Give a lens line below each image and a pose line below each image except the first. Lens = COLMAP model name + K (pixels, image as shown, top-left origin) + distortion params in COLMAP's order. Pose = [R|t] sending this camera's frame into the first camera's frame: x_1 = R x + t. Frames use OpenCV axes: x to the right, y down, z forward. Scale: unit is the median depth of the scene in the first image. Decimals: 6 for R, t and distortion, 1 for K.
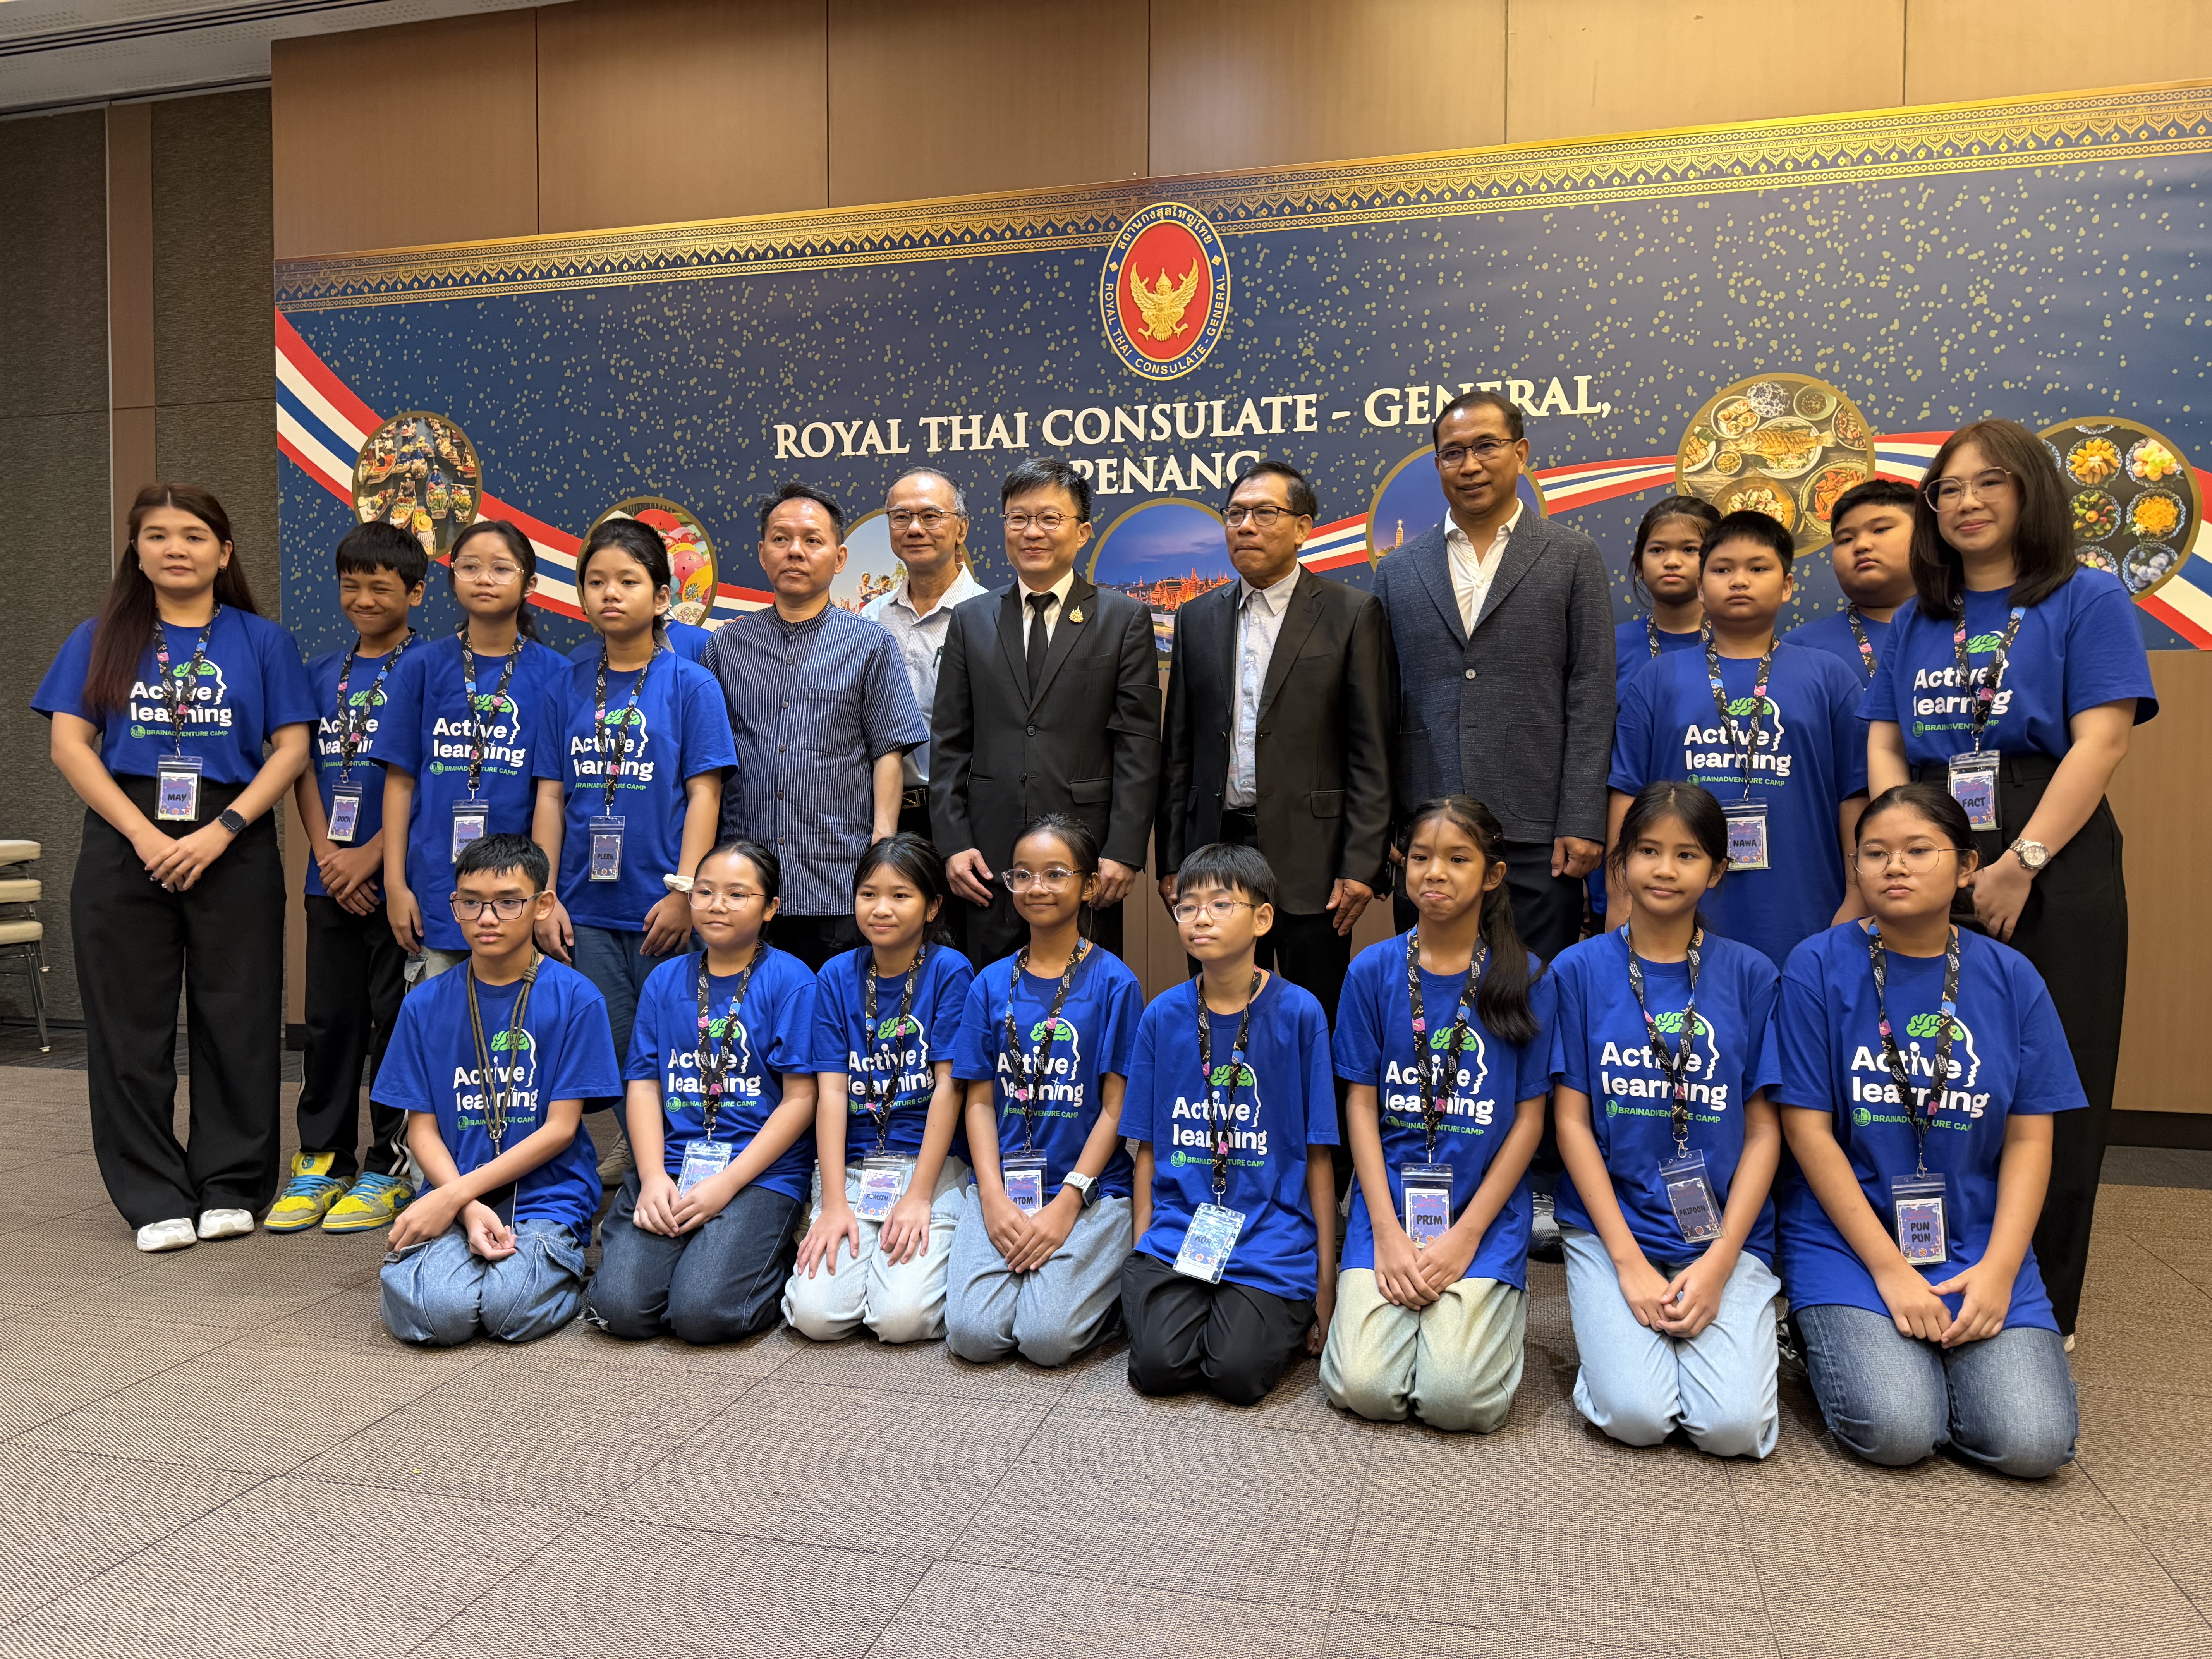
lens RADIAL K [[1536.0, 0, 1115.2], [0, 1536.0, 861.3], [0, 0, 1]] dist [0.077283, -0.083261]
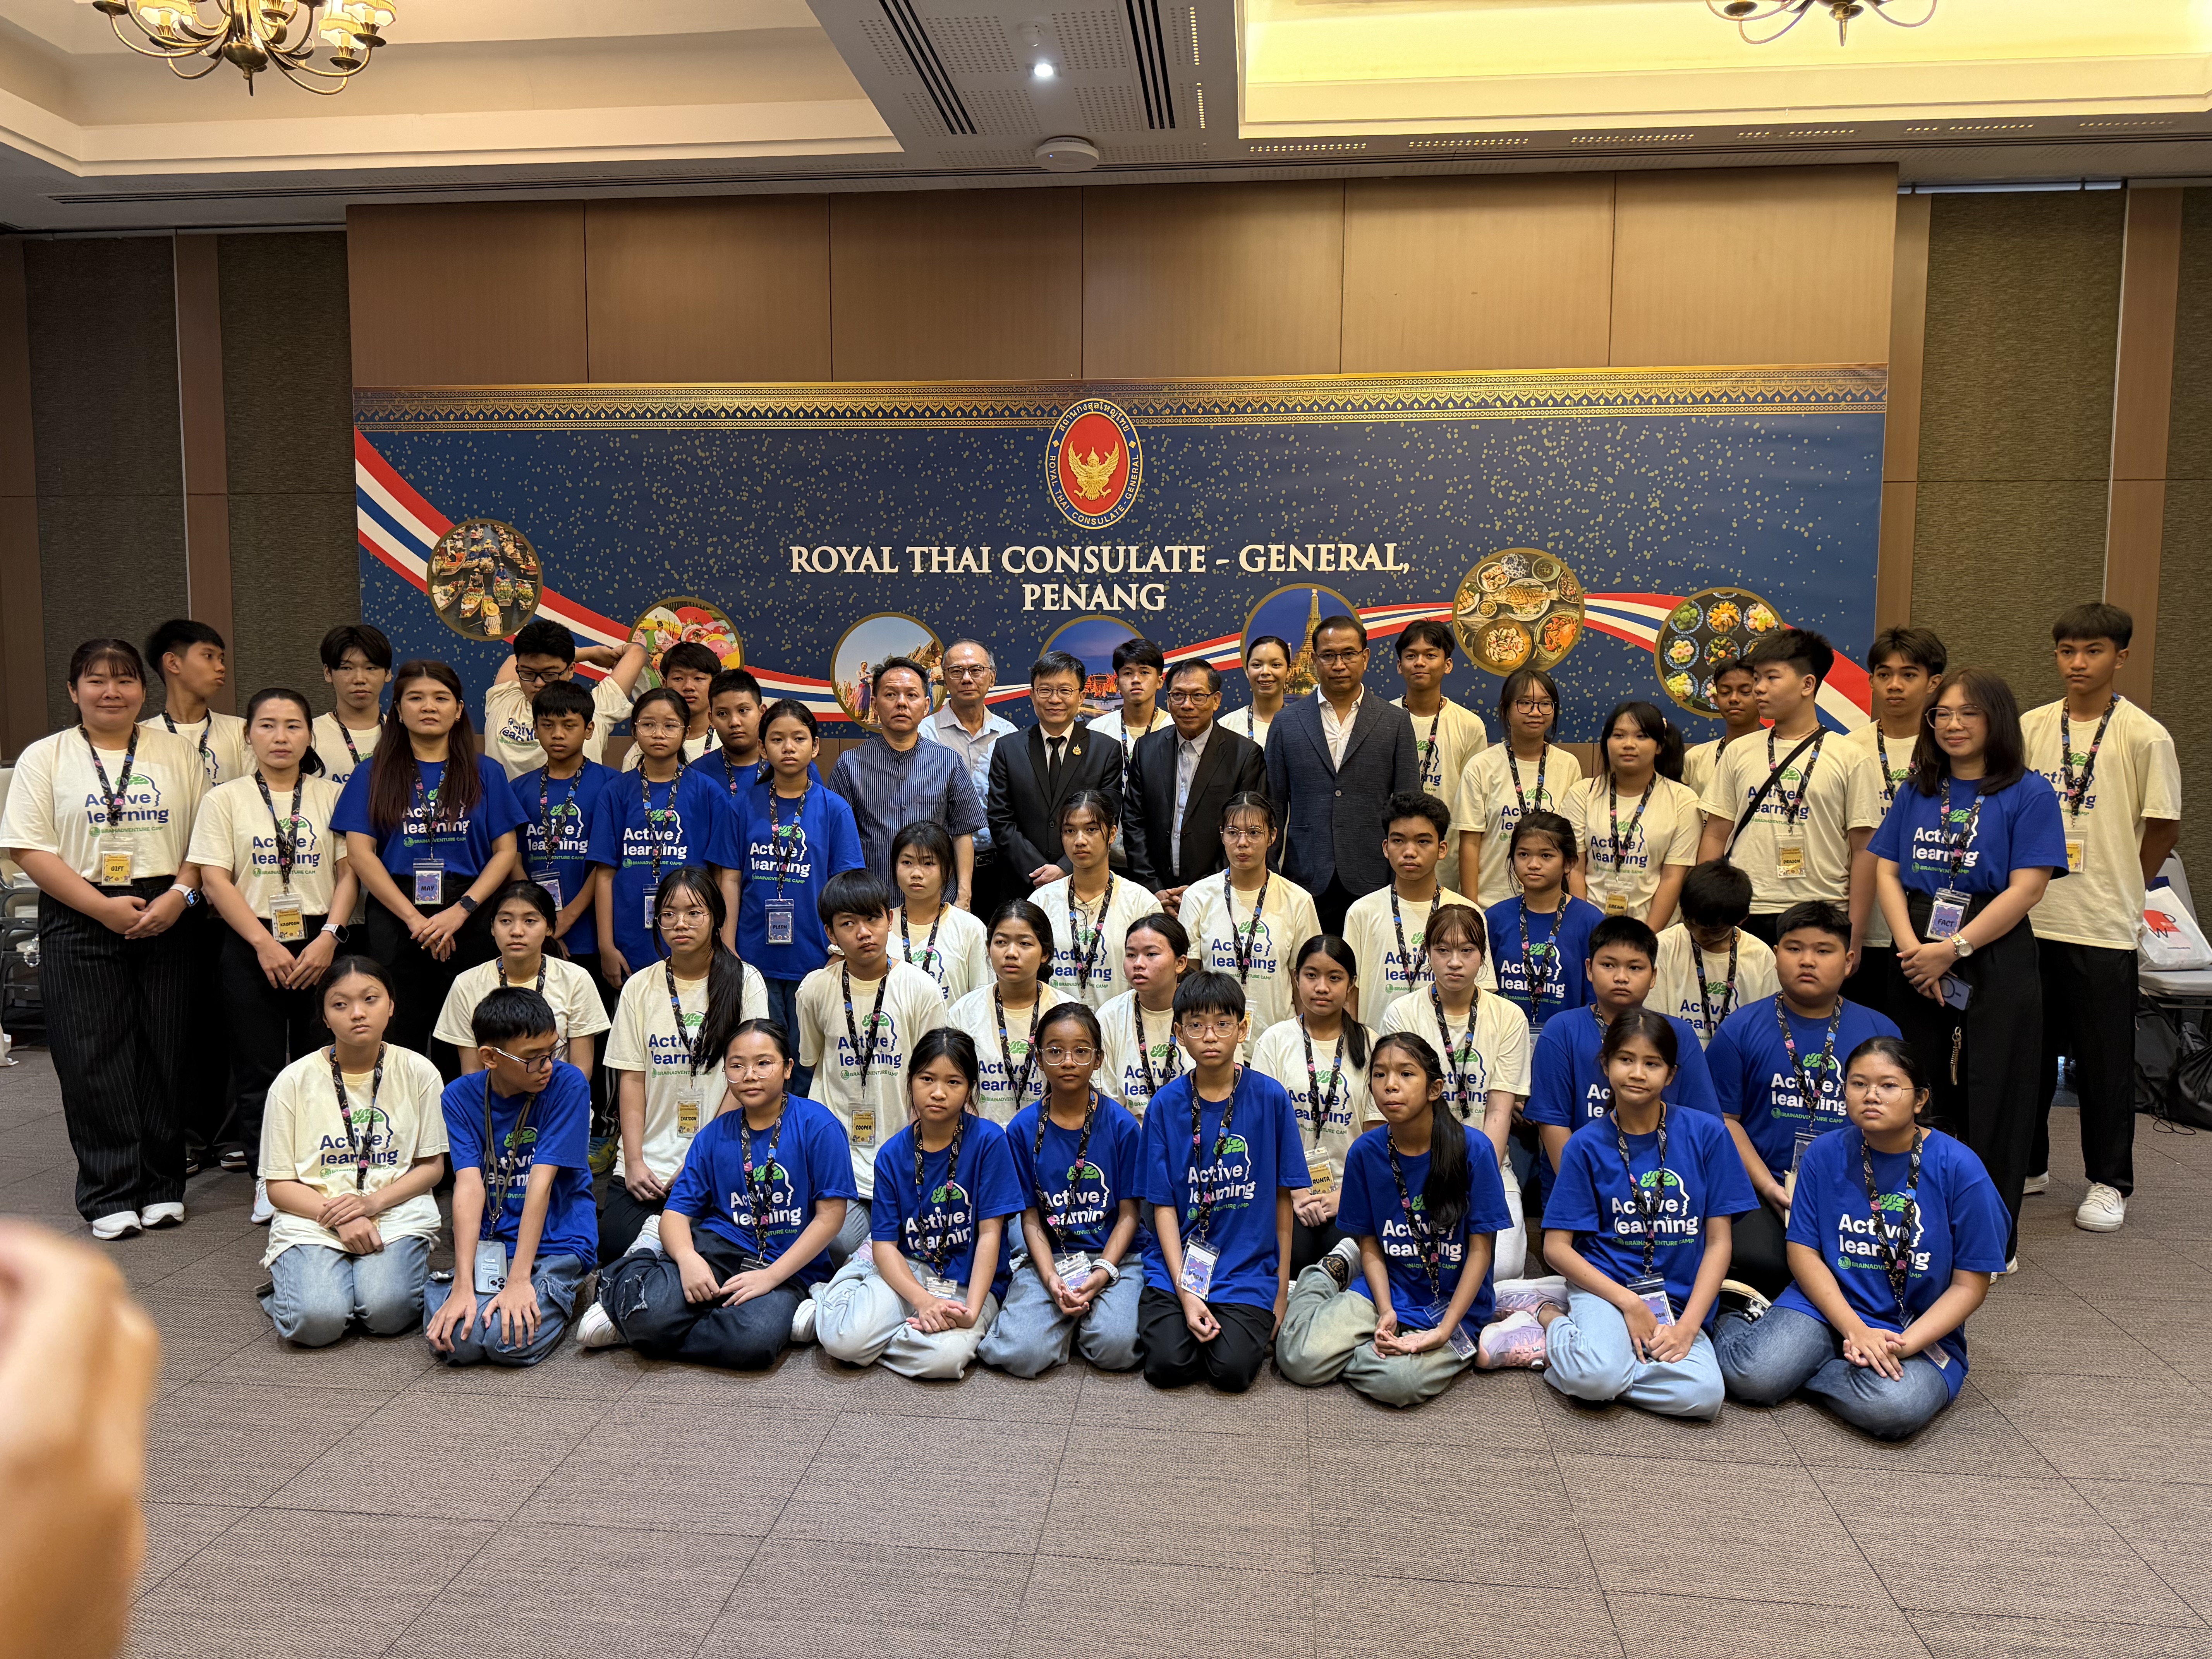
lens RADIAL K [[1540.6, 0, 1107.1], [0, 1540.6, 833.4], [0, 0, 1]] dist [0.140286, -0.182588]
pose [[0.990370, -0.009337, 0.138127, -0.148162], [0.003267, 0.999022, 0.044103, -0.103645], [-0.138404, -0.043227, 0.989432, -0.365194]]
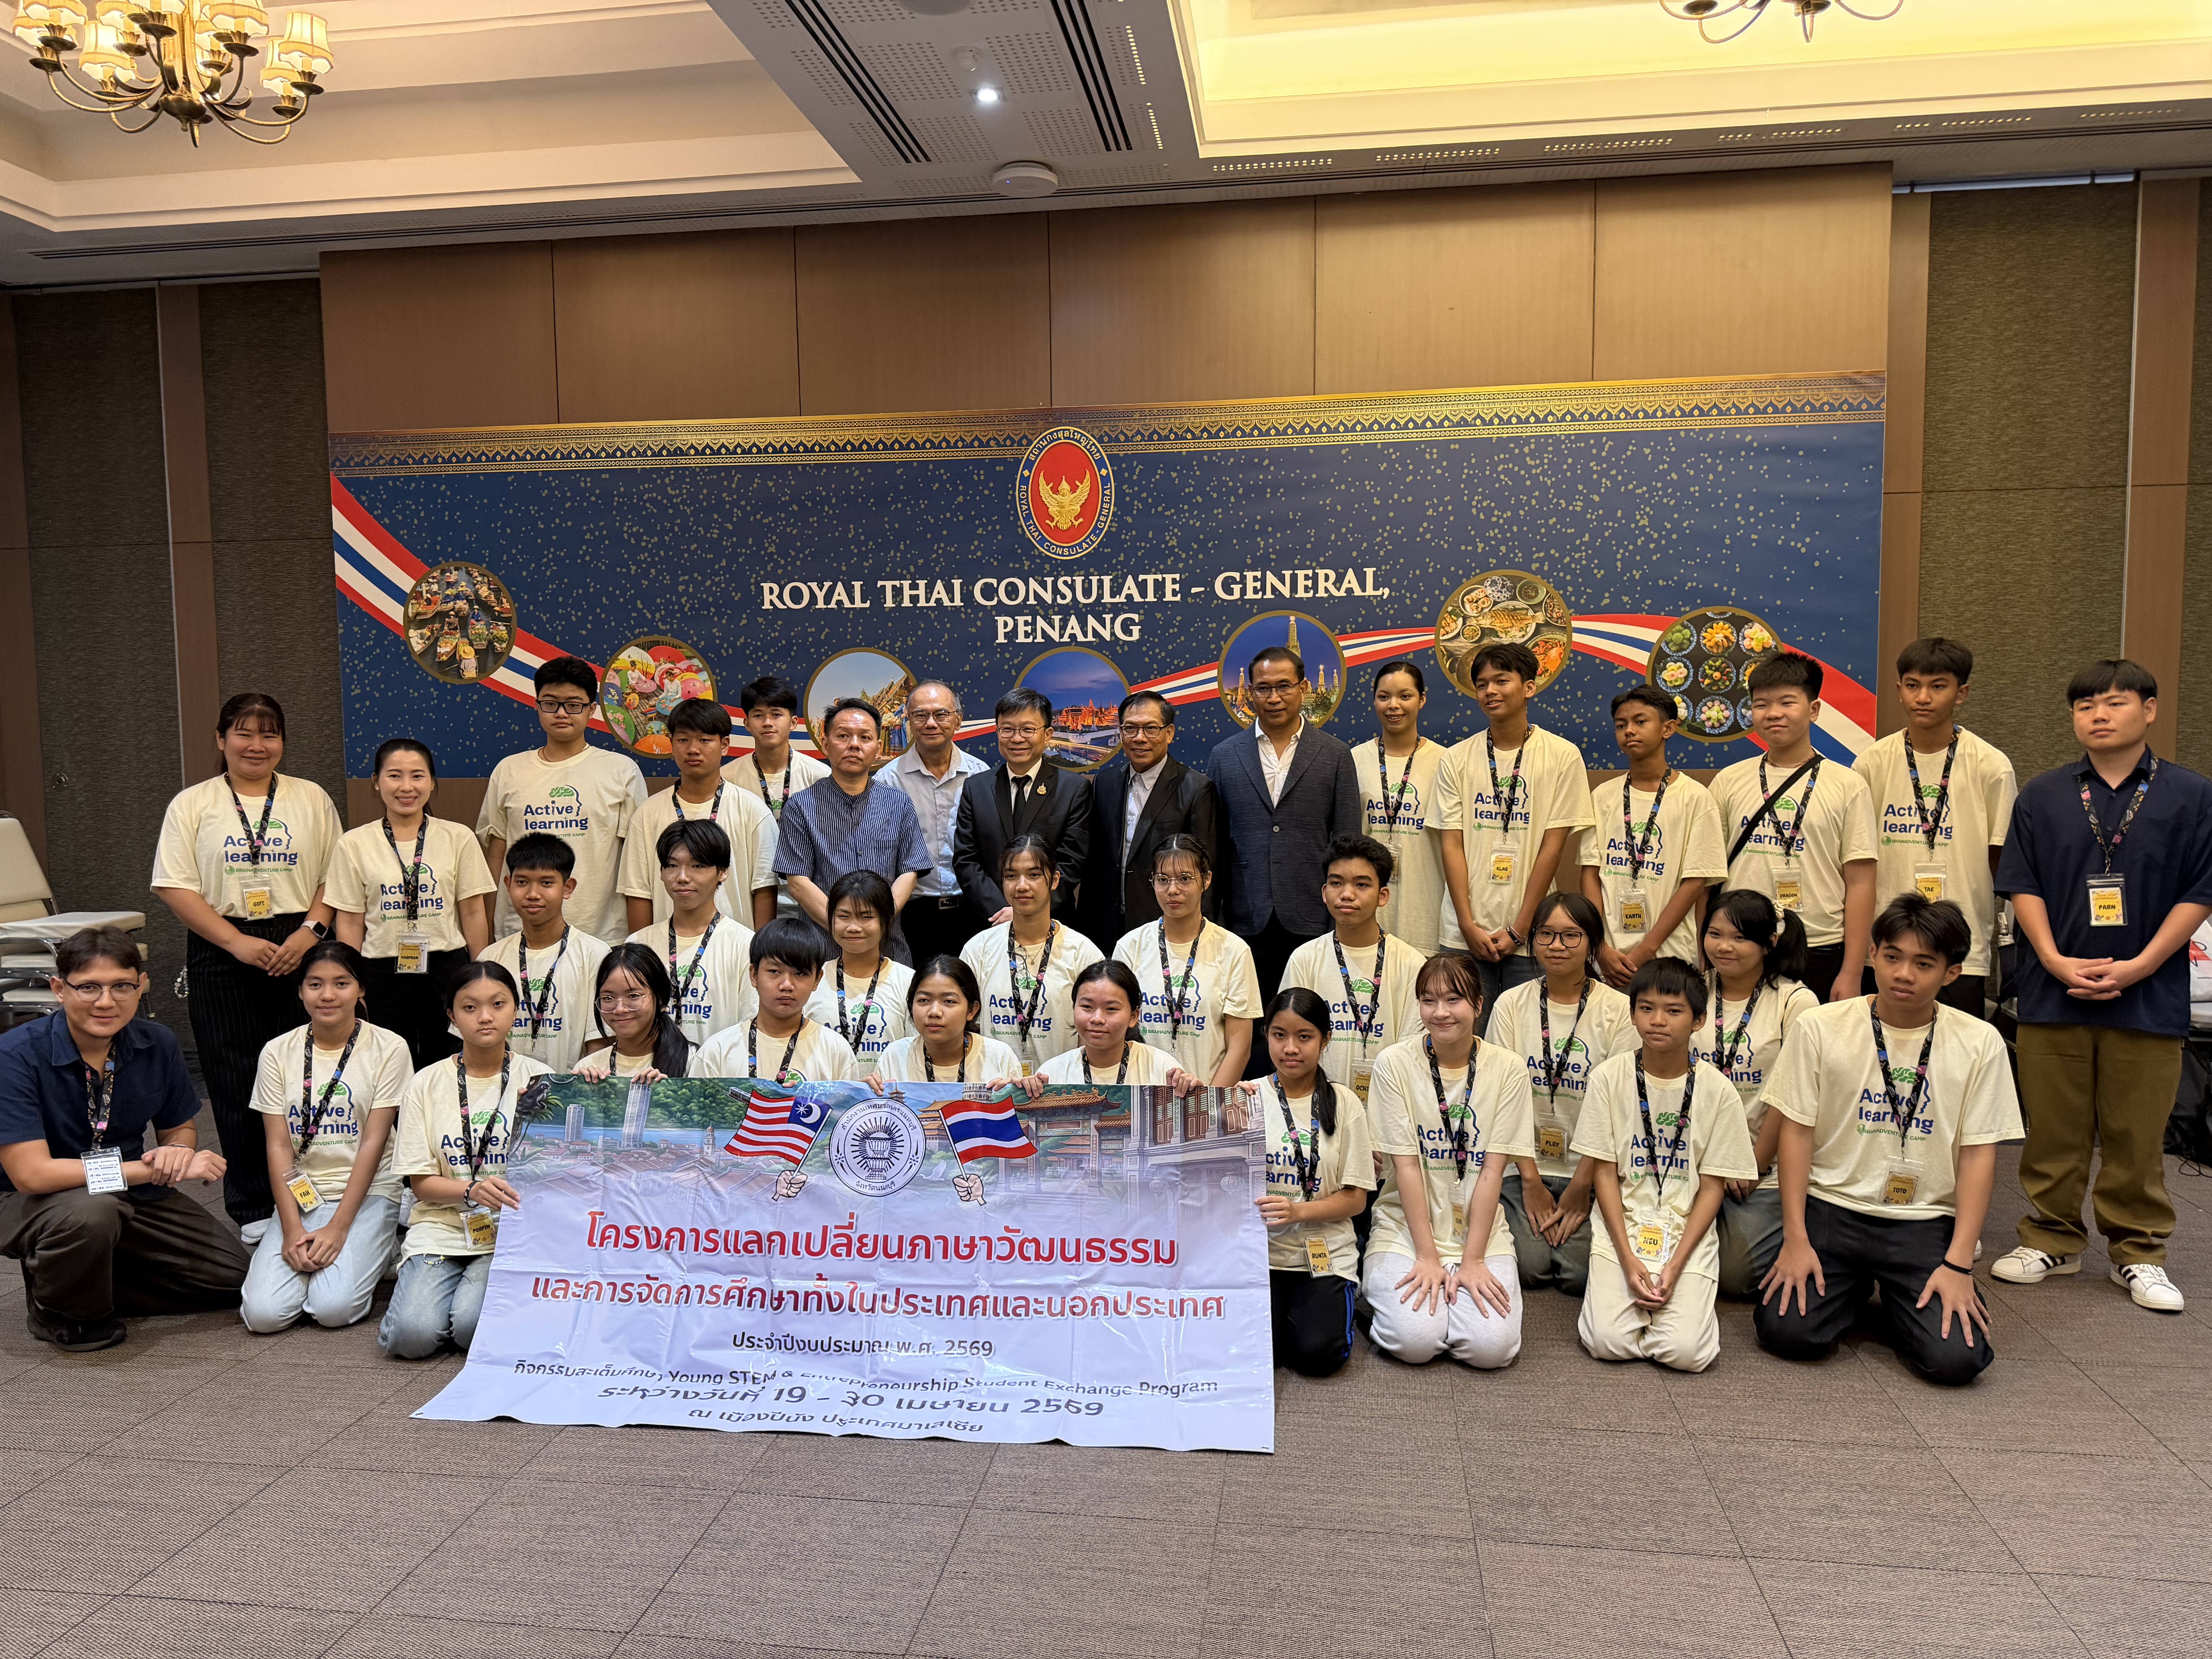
lens RADIAL K [[1542.9, 0, 1098.0], [0, 1542.9, 841.8], [0, 0, 1]] dist [0.137643, -0.173616]
pose [[0.995141, -0.021814, 0.096014, -0.075045], [0.018332, 0.999147, 0.037006, -0.116642], [-0.096739, -0.035066, 0.994692, -0.344618]]
